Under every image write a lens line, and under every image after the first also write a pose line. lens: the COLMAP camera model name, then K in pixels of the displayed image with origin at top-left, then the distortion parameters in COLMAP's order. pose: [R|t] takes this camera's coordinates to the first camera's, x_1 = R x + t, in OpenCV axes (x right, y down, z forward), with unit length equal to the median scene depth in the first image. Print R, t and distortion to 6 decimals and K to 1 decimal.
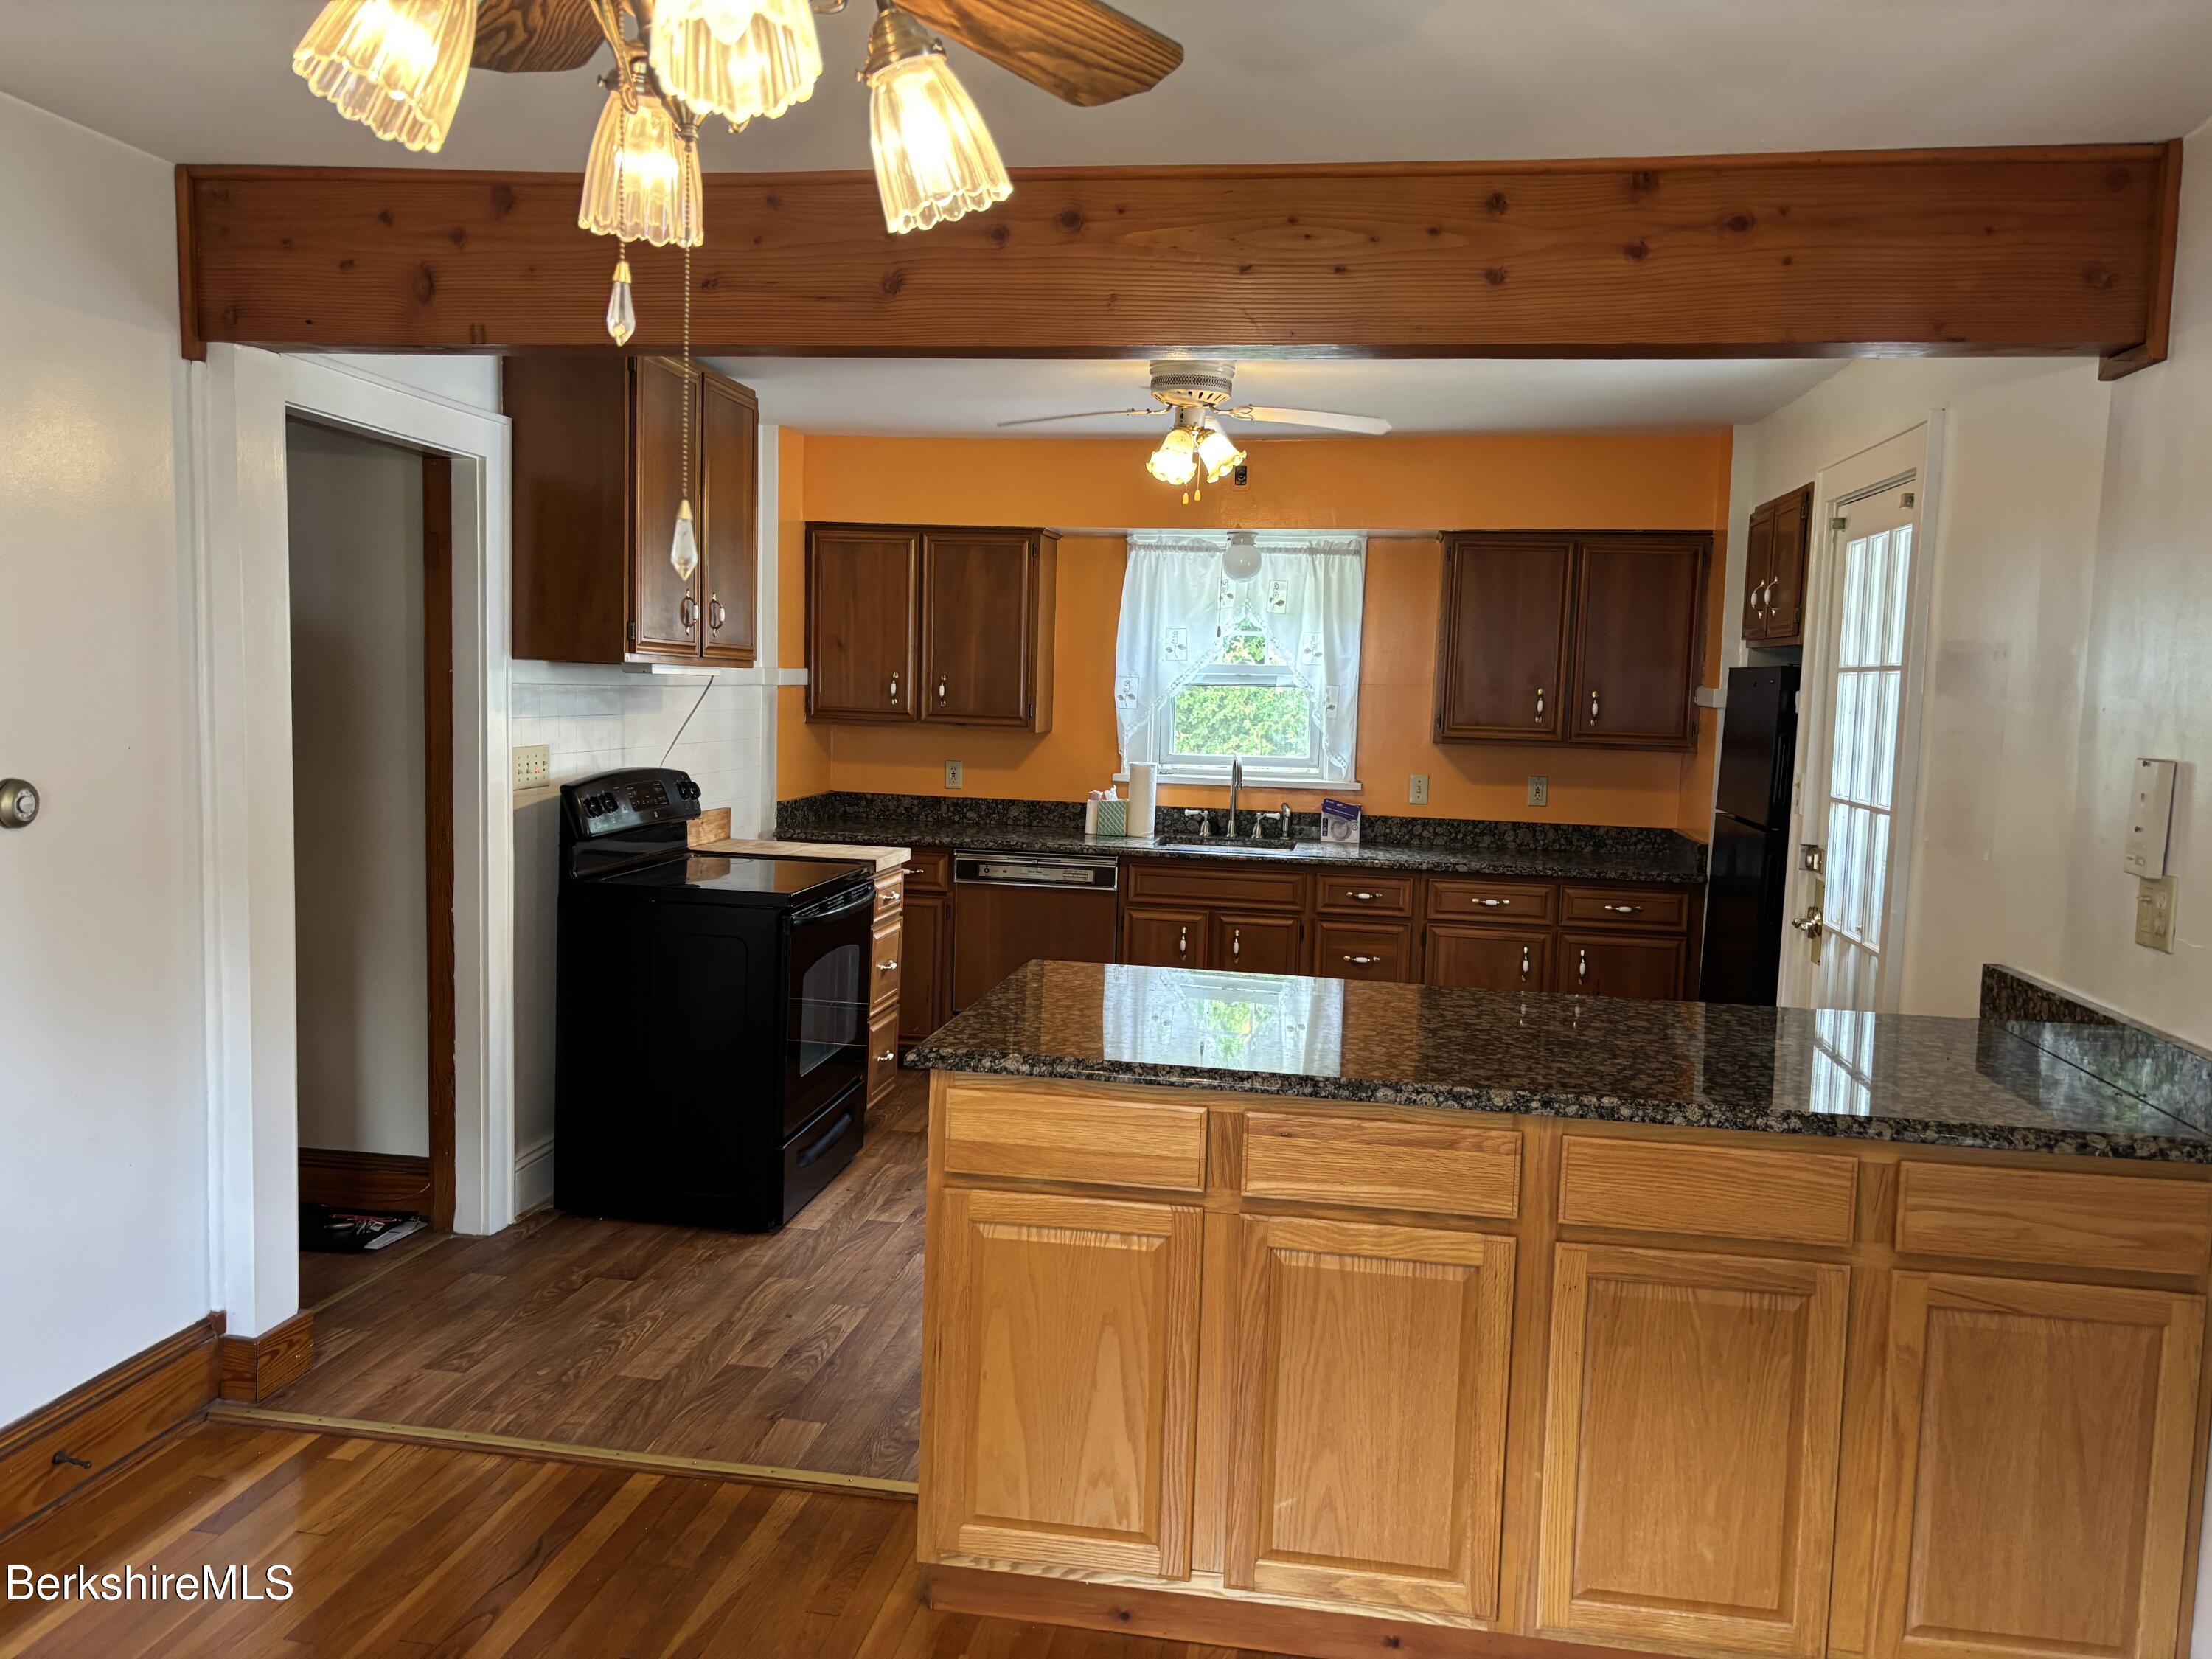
lens RADIAL K [[1644.6, 0, 1106.0], [0, 1644.6, 829.5], [0, 0, 1]] dist [0.002106, -0.054157]
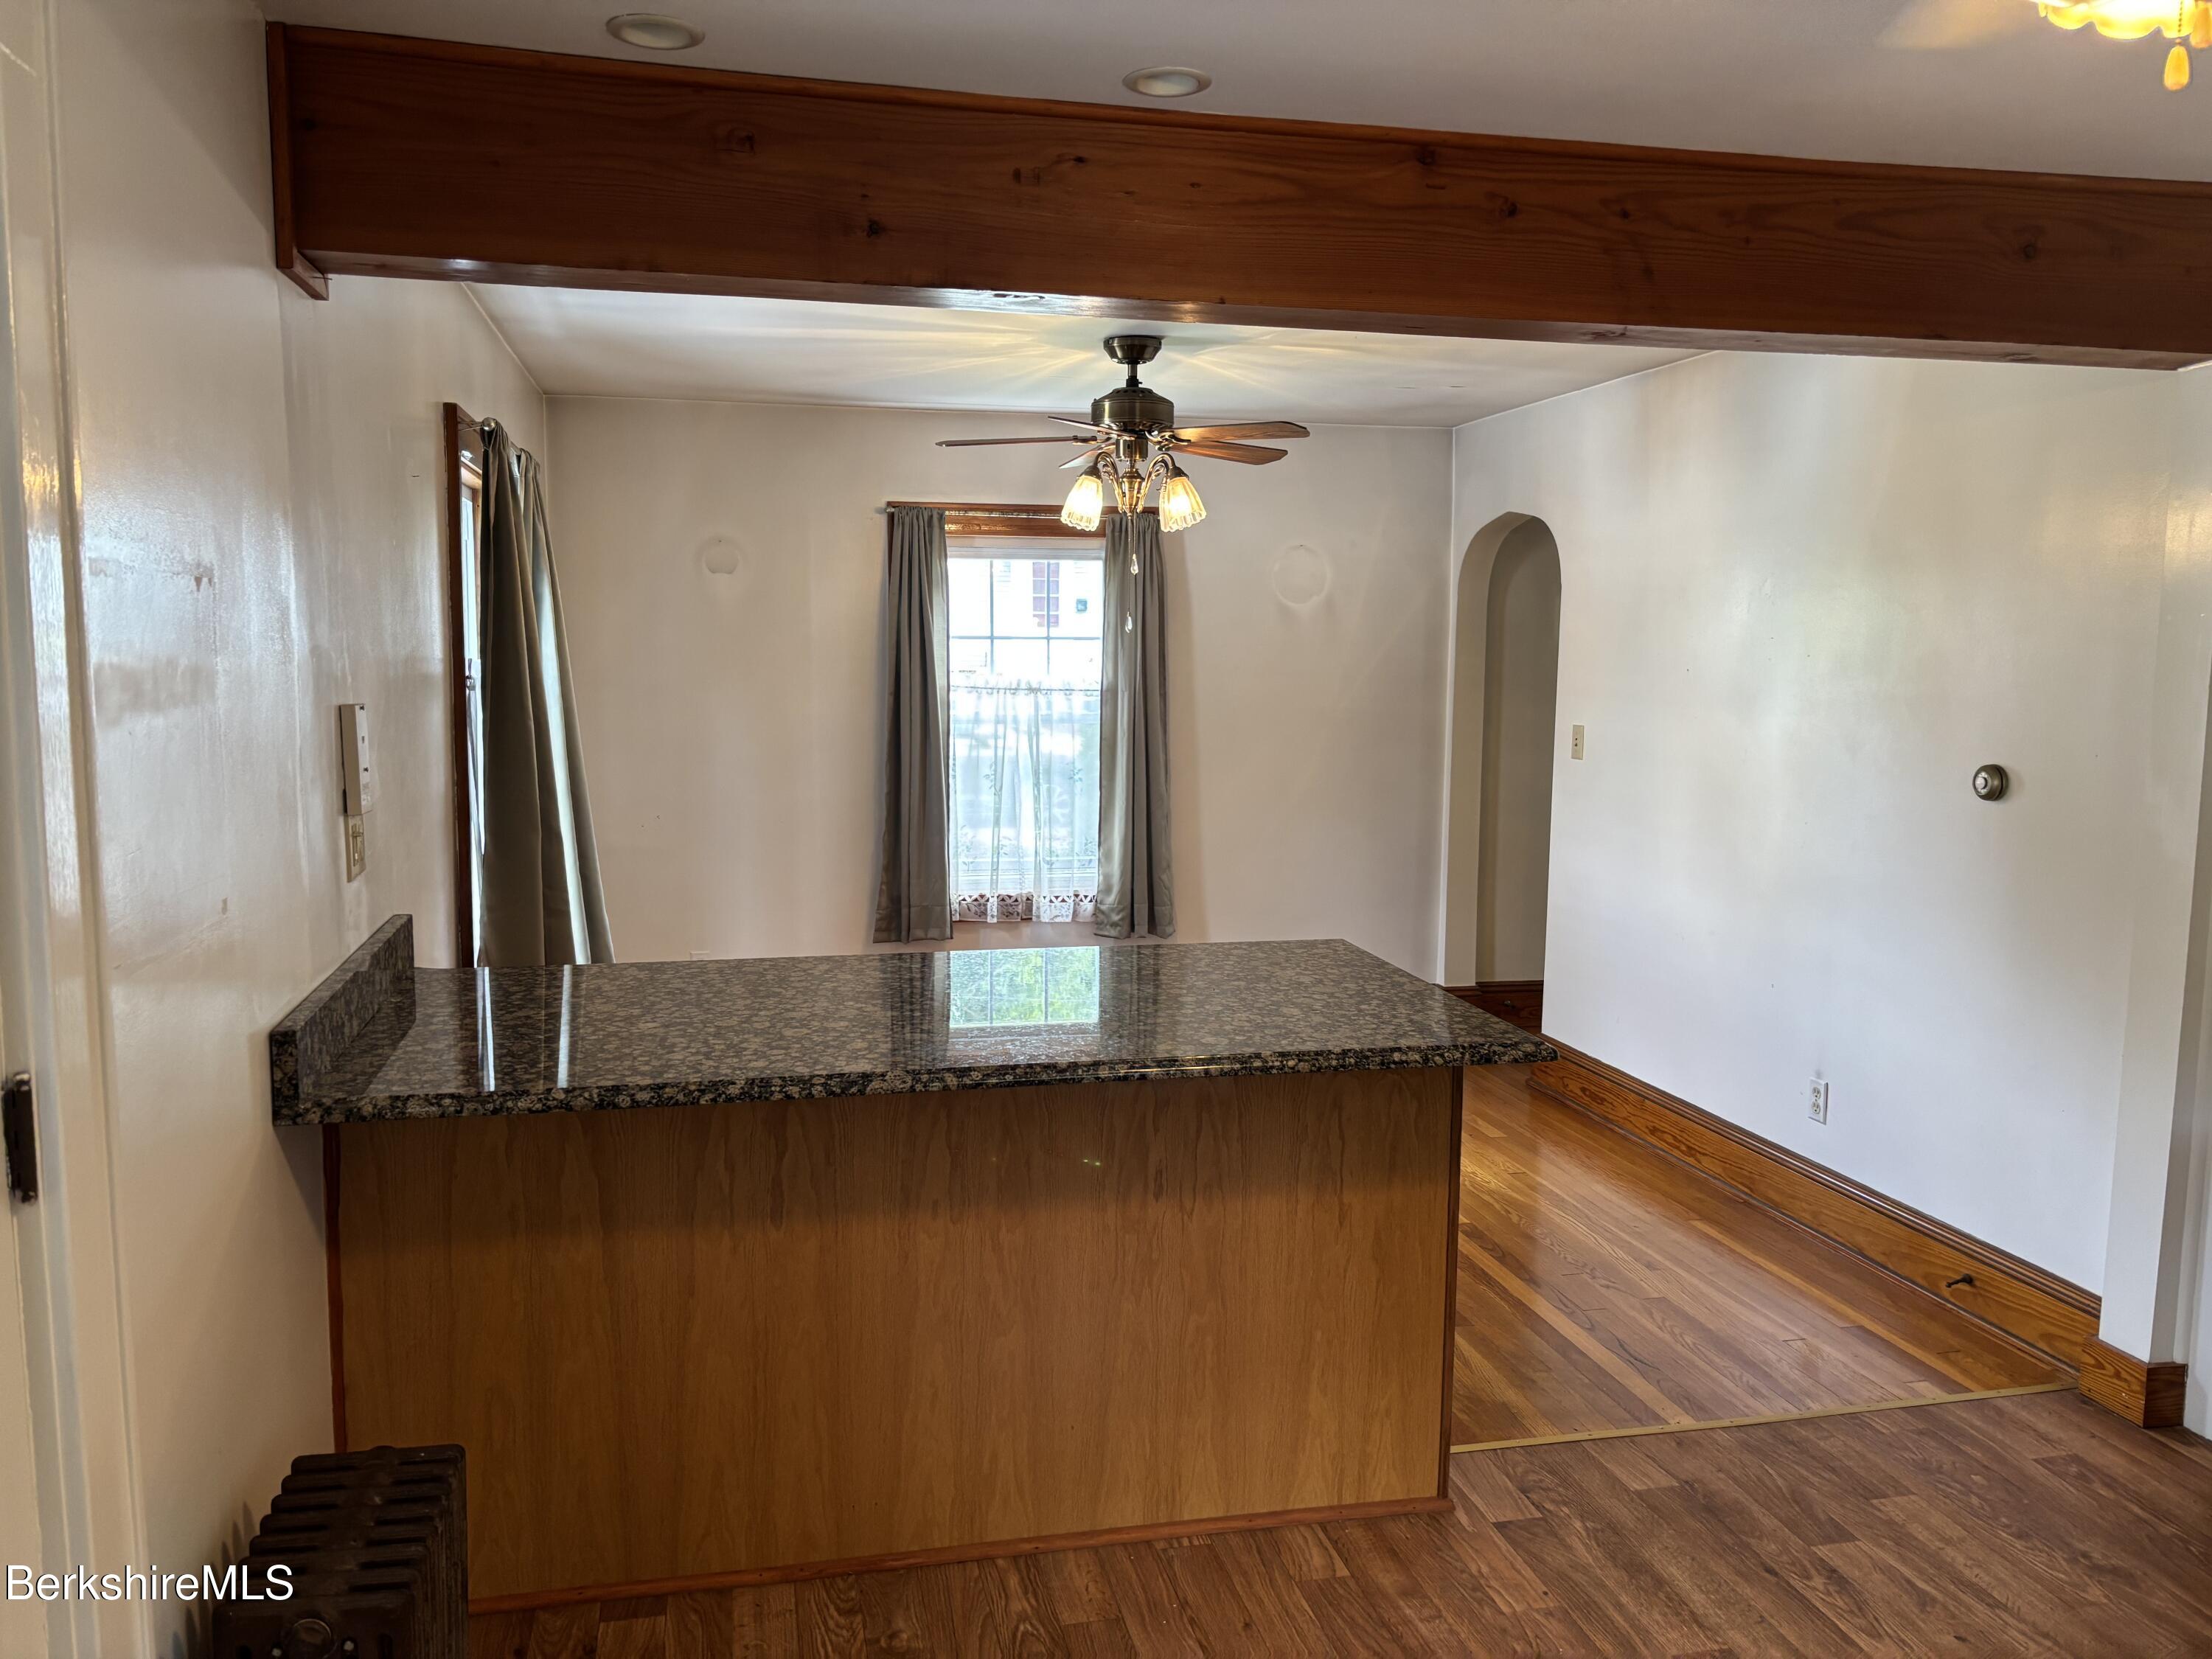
lens RADIAL K [[1644.6, 0, 1106.0], [0, 1644.6, 829.5], [0, 0, 1]] dist [0.002106, -0.054157]
pose [[-0.921670, 0.018296, -0.387542, 0.247344], [-0.051202, 0.984415, 0.168244, -0.076514], [0.384580, 0.174909, -0.906369, 0.930305]]
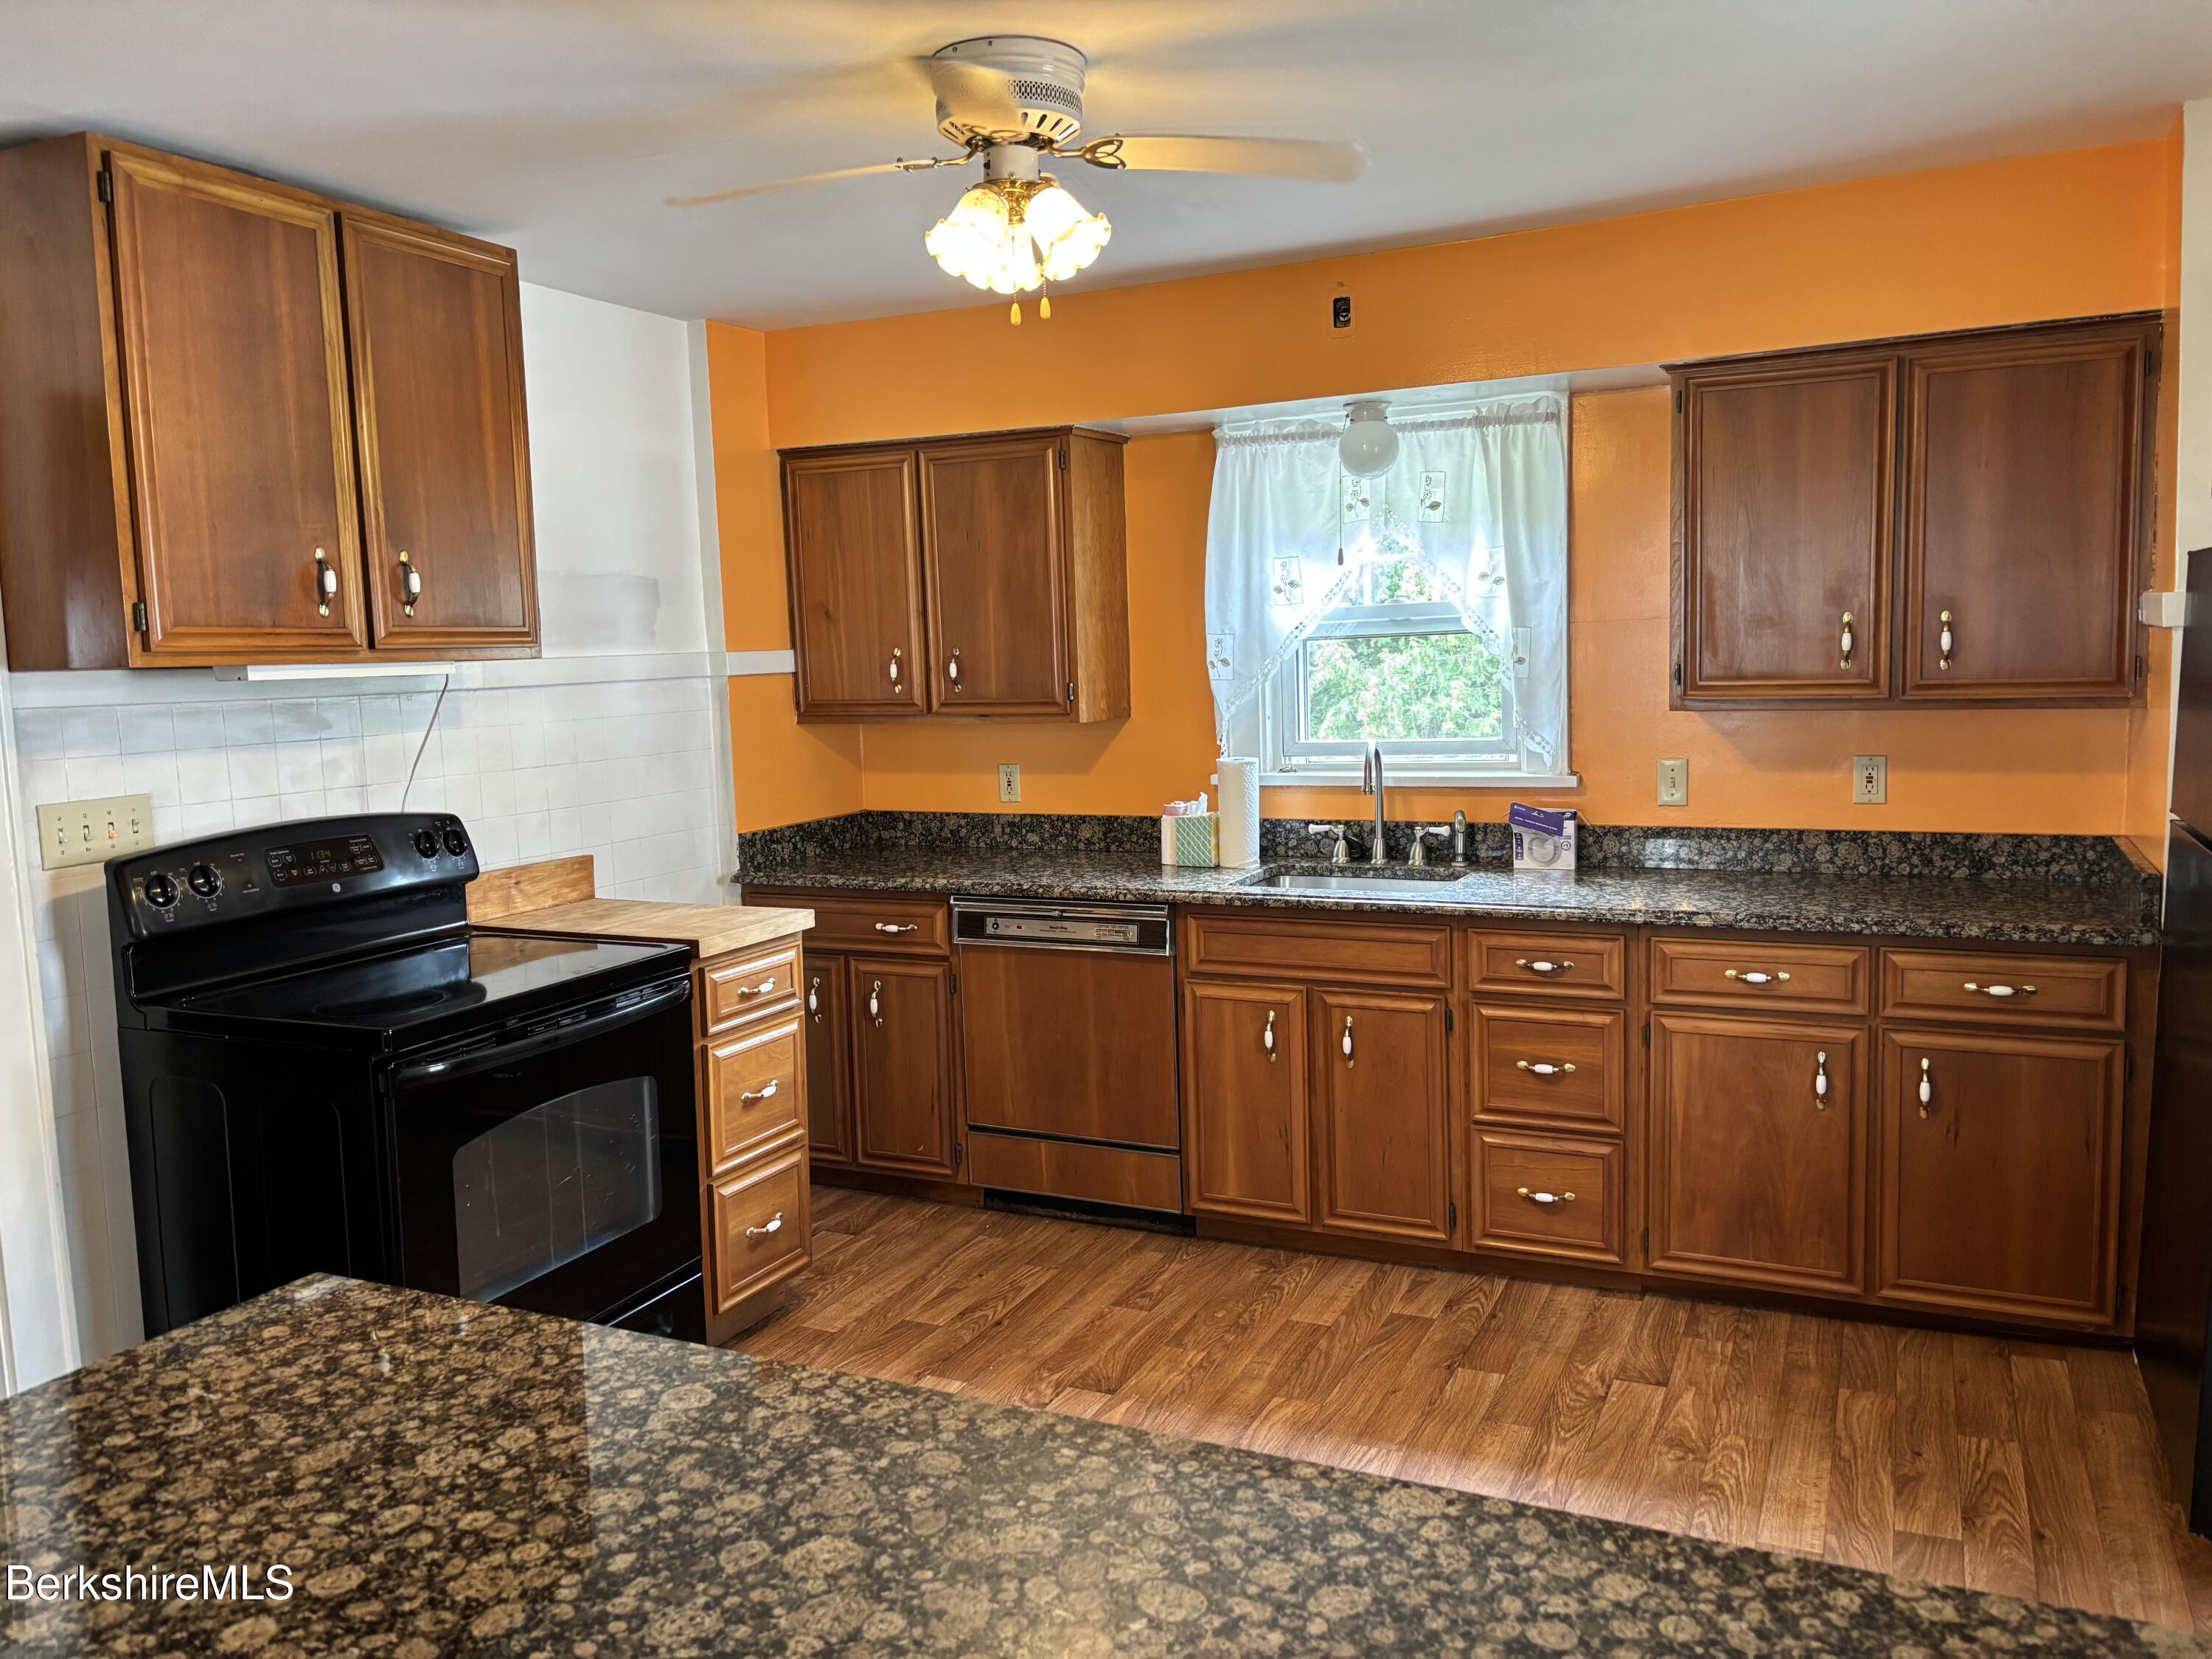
lens RADIAL K [[1644.6, 0, 1106.0], [0, 1644.6, 829.5], [0, 0, 1]] dist [0.002106, -0.054157]
pose [[0.957523, -0.028445, -0.286950, 0.165383], [0.034669, 0.999260, 0.016633, -0.024723], [0.286265, -0.025875, 0.957801, 0.333872]]
